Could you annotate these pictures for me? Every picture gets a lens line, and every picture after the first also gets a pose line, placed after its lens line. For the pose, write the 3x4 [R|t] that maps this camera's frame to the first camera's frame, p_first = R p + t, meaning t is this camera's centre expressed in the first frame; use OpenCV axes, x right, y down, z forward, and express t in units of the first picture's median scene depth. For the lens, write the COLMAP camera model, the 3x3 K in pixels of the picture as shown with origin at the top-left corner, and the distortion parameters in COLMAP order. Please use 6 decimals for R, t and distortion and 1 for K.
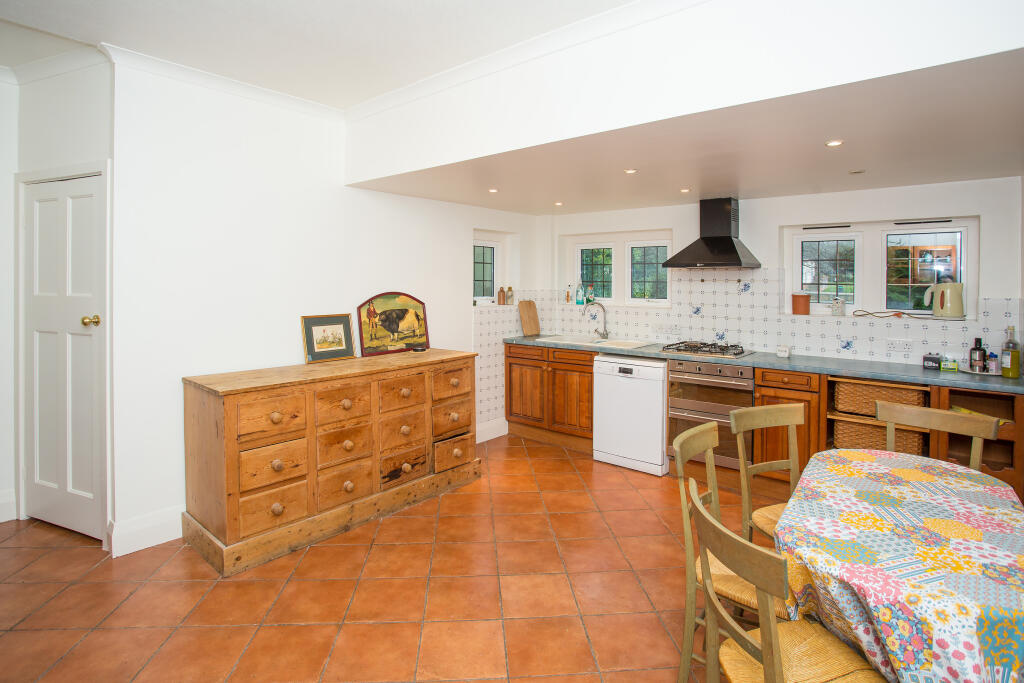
lens RADIAL K [[515.2, 0, 512.2], [0, 515.2, 285.2], [0, 0, 1]] dist [-0.074988, 0.024346]
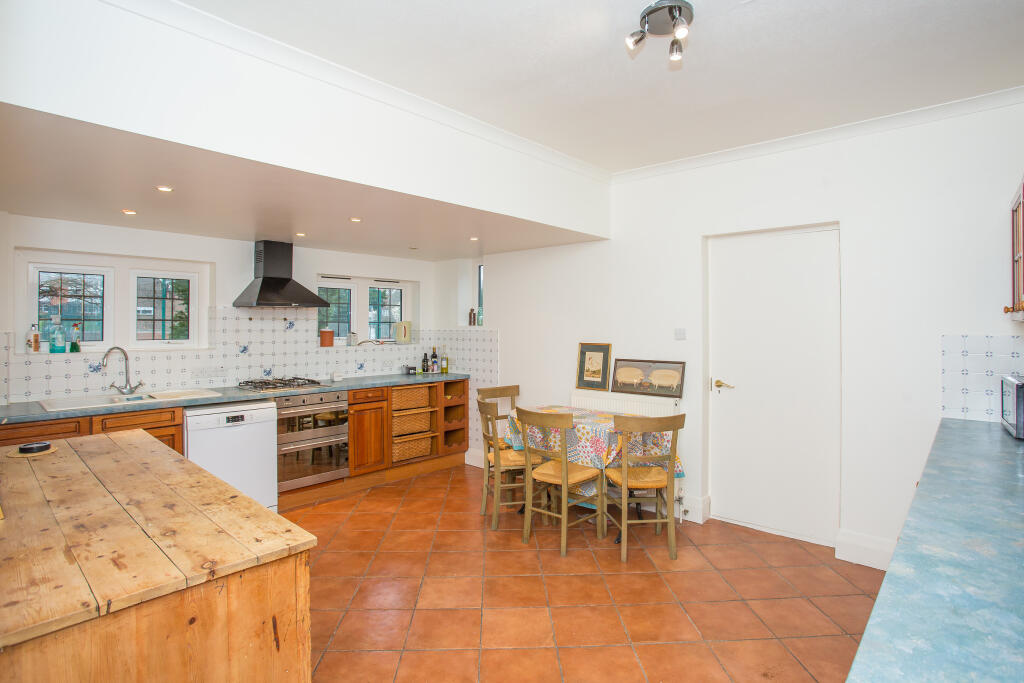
lens RADIAL K [[516.4, 0, 518.7], [0, 516.4, 316.4], [0, 0, 1]] dist [-0.030789, 0.000558]
pose [[0.052096, 0.008598, 0.998605, -1.424541], [0.005918, 0.999943, -0.008918, -0.004660], [-0.998625, 0.006375, 0.052042, 0.994578]]
